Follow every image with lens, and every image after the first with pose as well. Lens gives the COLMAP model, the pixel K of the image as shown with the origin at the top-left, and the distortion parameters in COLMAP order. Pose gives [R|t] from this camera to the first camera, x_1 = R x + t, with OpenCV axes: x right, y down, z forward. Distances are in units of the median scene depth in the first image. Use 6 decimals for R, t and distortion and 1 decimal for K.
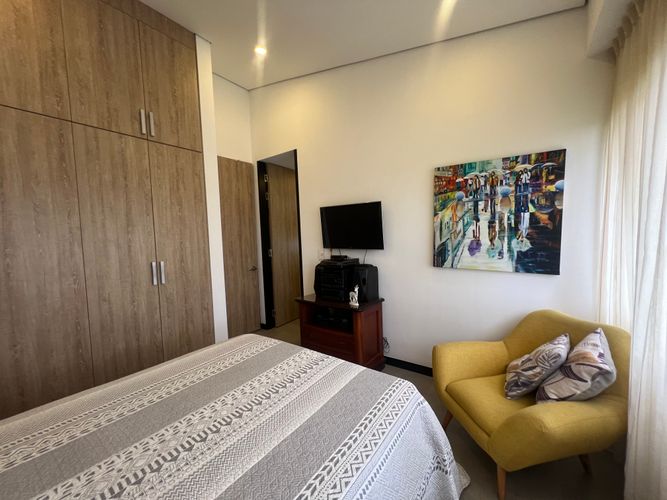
lens RADIAL K [[267.2, 0, 333.5], [0, 267.2, 250.0], [0, 0, 1]] dist [-0.001832, -0.000162]
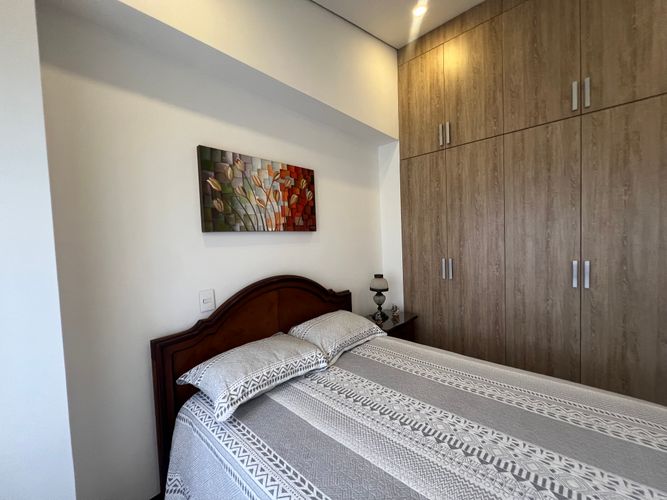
lens RADIAL K [[267.2, 0, 333.5], [0, 267.2, 250.0], [0, 0, 1]] dist [-0.001832, -0.000162]
pose [[-0.109368, 0.077620, -0.990966, 0.280000], [-0.003582, 0.996909, 0.078481, -0.058639], [0.993995, 0.012133, -0.108752, 0.361489]]
